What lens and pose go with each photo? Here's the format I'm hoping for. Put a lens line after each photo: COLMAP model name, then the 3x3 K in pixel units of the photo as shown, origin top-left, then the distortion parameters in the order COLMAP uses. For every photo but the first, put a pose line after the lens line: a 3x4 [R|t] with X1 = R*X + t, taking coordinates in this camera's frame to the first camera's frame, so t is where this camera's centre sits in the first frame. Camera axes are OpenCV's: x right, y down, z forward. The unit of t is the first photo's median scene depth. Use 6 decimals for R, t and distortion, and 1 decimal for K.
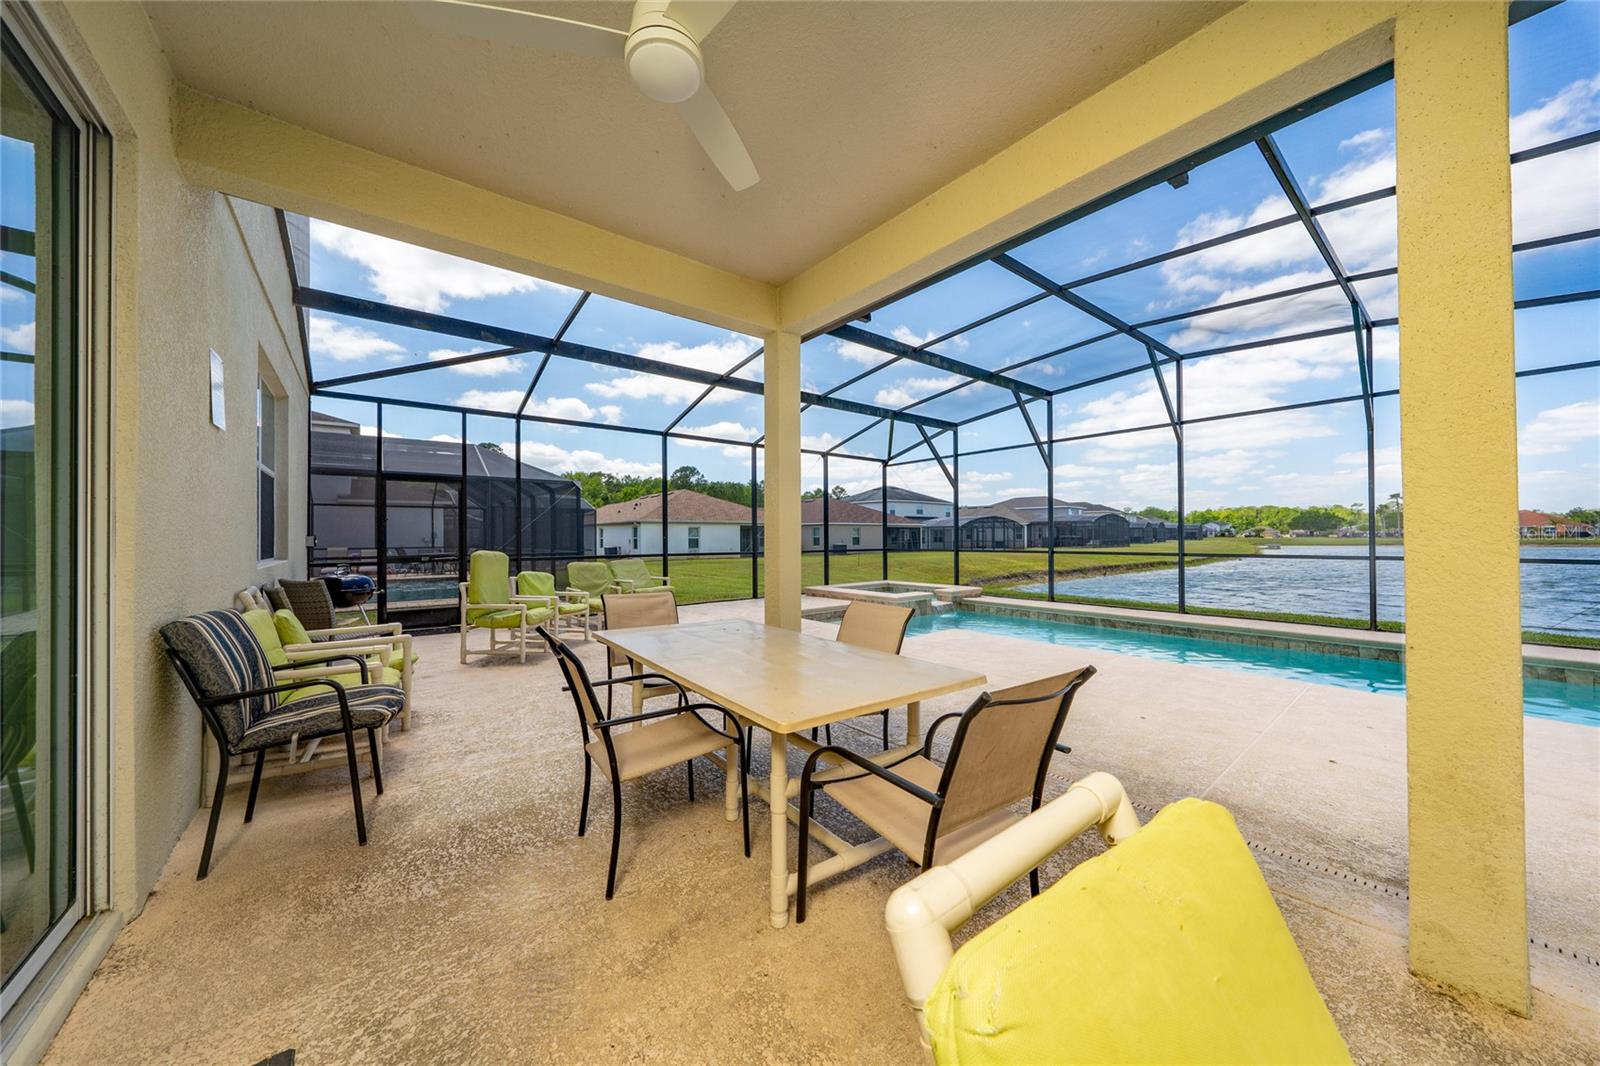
lens RADIAL K [[545.0, 0, 798.5], [0, 545.0, 530.2], [0, 0, 1]] dist [0.001120, -0.000070]
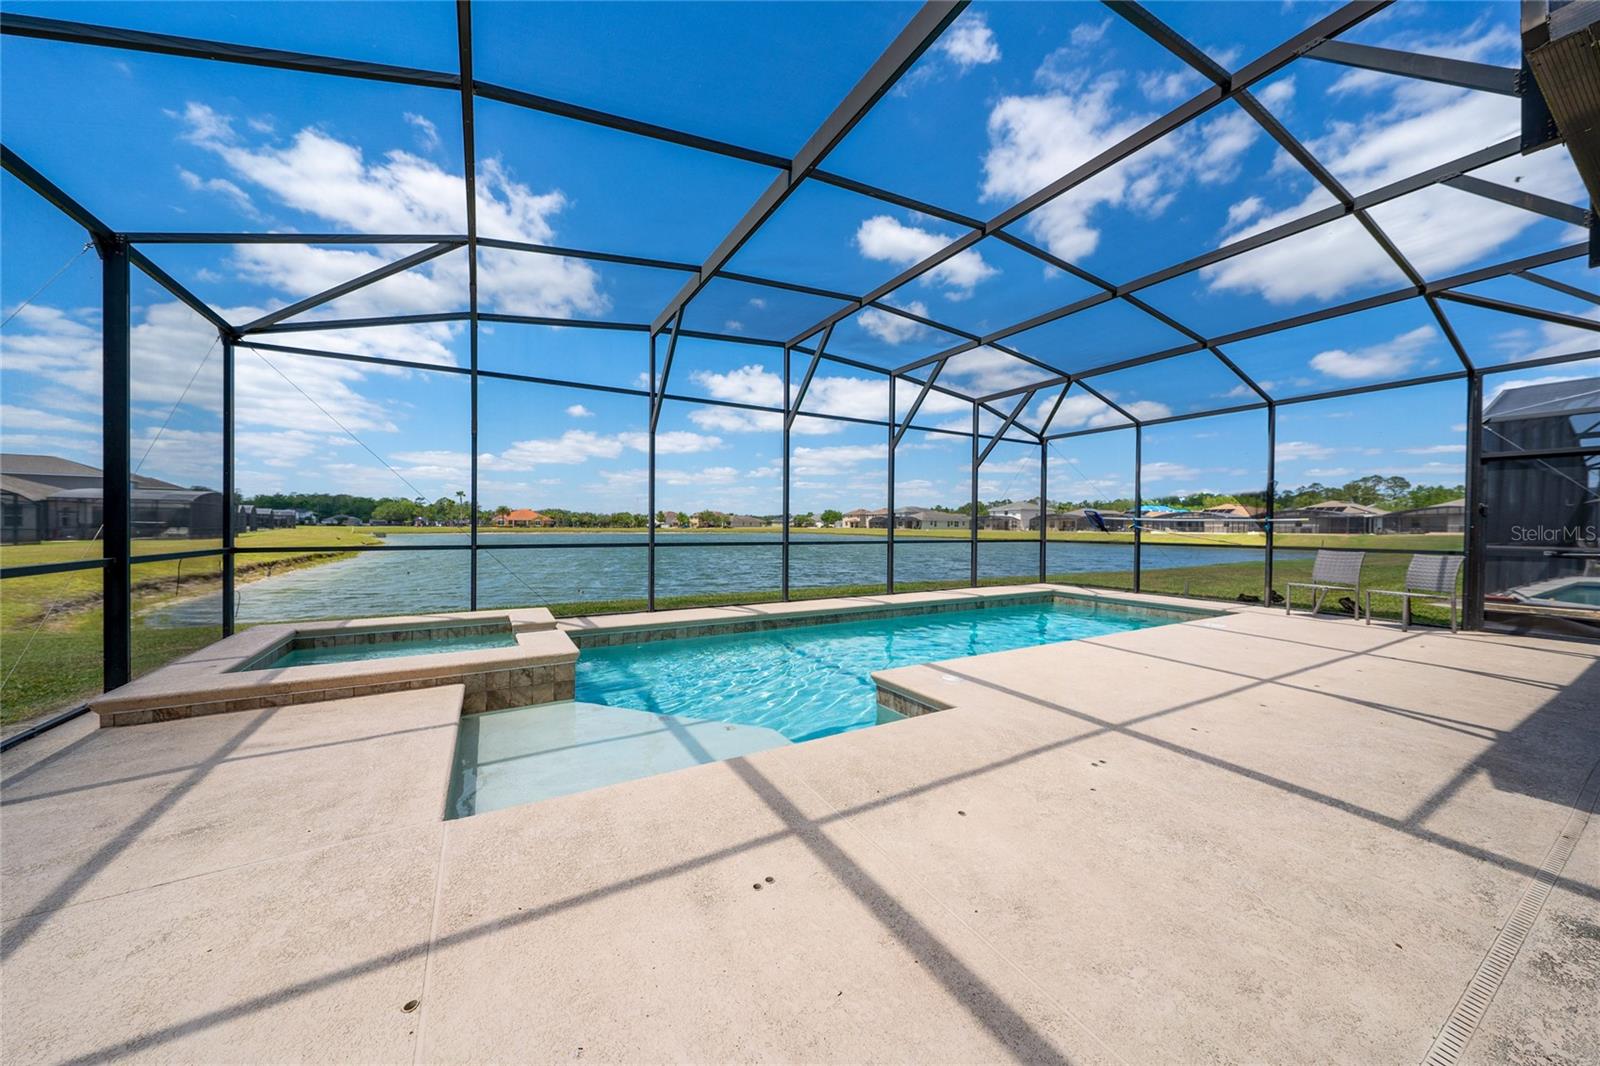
lens RADIAL K [[545.0, 0, 798.5], [0, 545.0, 530.2], [0, 0, 1]] dist [0.001120, -0.000070]
pose [[0.135946, -0.001474, 0.990715, -0.195261], [-0.020210, 0.999787, 0.004261, 0.011239], [-0.990510, -0.020601, 0.135887, 0.583044]]
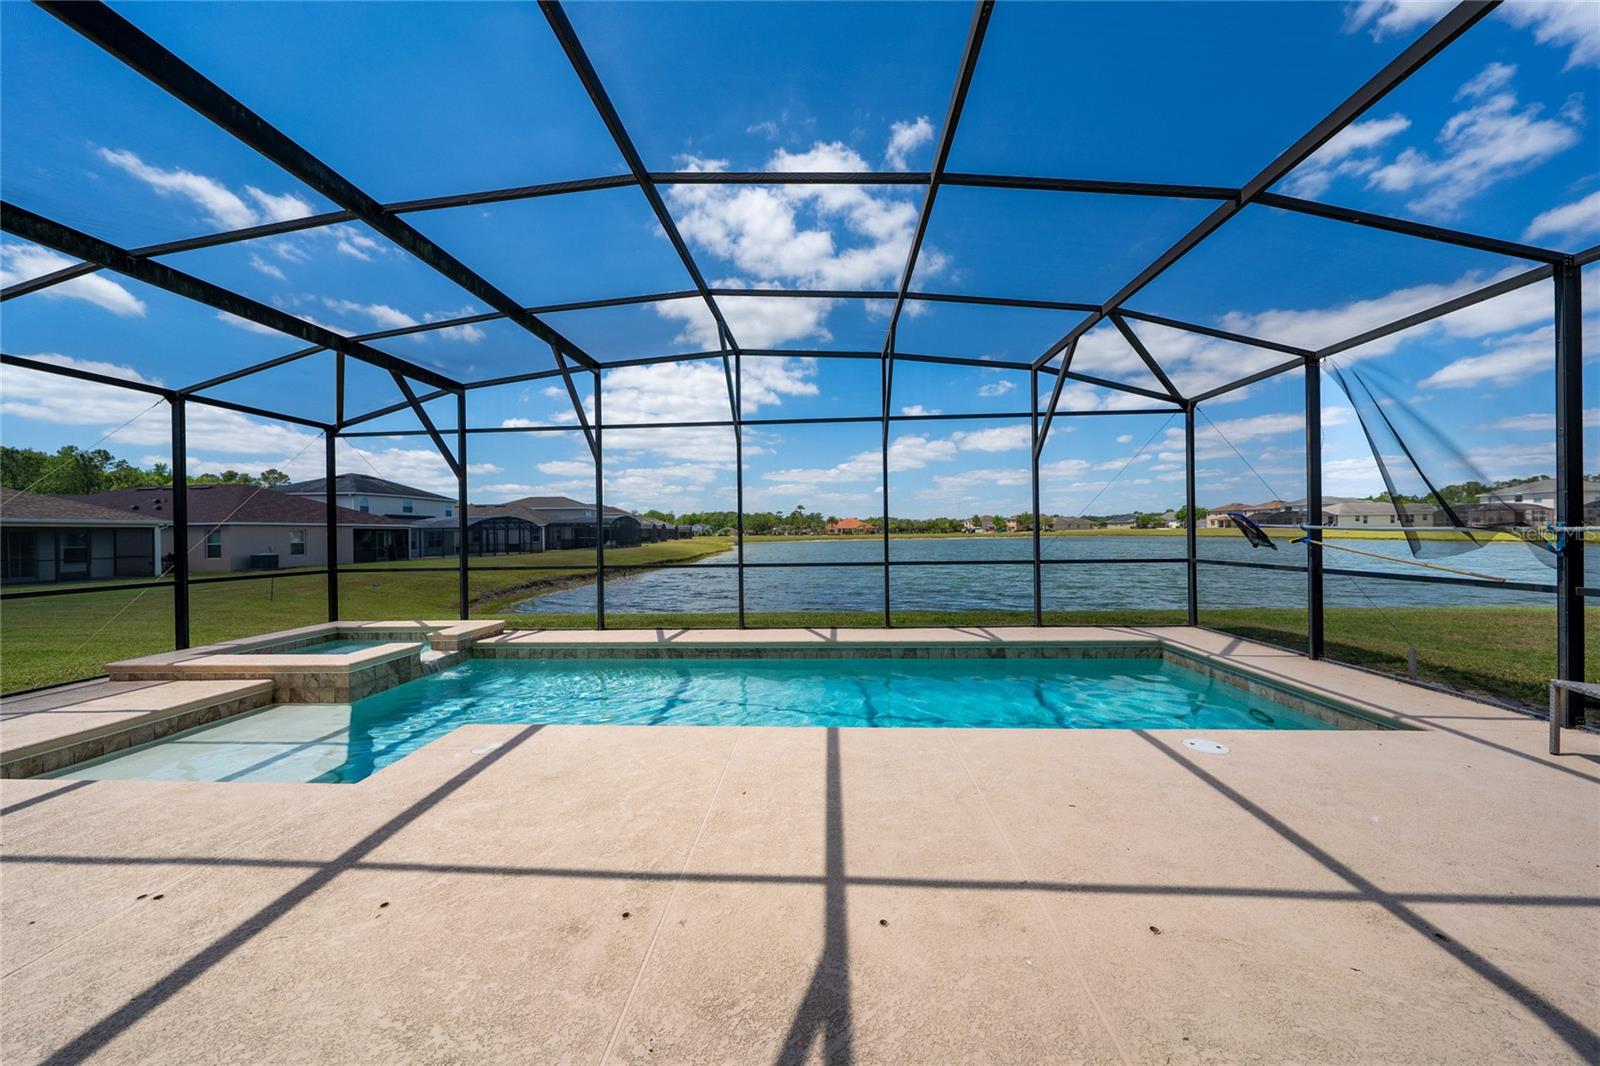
lens RADIAL K [[545.0, 0, 798.5], [0, 545.0, 530.2], [0, 0, 1]] dist [0.001120, -0.000070]
pose [[0.668578, -0.003477, 0.743634, 0.057416], [0.003574, 0.999993, 0.001461, -0.010937], [-0.743634, 0.001681, 0.668585, 0.215860]]
